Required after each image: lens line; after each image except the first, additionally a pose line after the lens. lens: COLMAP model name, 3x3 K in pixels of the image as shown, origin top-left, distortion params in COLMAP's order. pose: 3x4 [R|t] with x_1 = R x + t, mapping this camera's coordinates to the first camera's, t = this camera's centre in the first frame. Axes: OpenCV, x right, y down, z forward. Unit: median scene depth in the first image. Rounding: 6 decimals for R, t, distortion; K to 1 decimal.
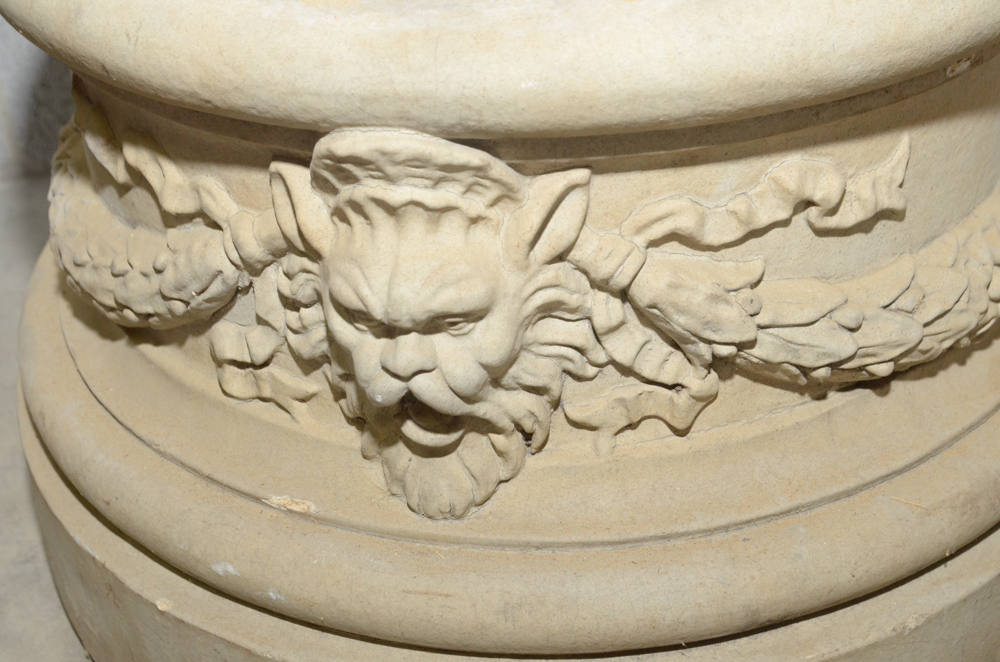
lens RADIAL K [[1470.3, 0, 500.0], [0, 1470.3, 331.0], [0, 0, 1]] dist [0.012226, 0.090117]
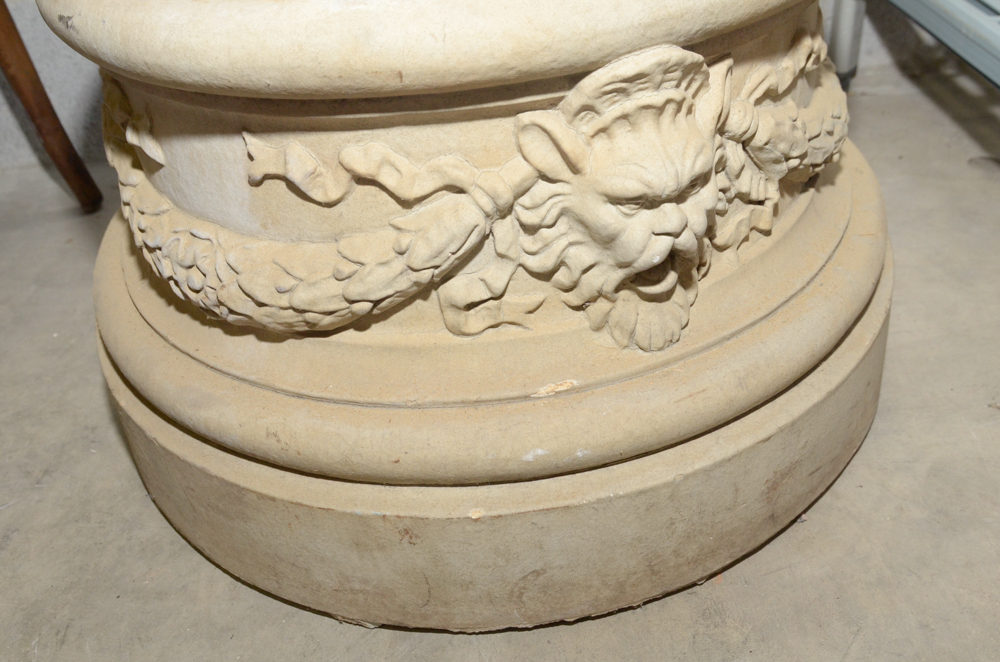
lens RADIAL K [[1017.3, 0, 500.0], [0, 1017.3, 331.0], [0, 0, 1]] dist [-0.119639, 0.006276]
pose [[0.802130, -0.354423, 0.480595, -0.616620], [0.368480, 0.927094, 0.068695, -0.009035], [-0.469904, 0.121987, 0.874248, 0.241443]]
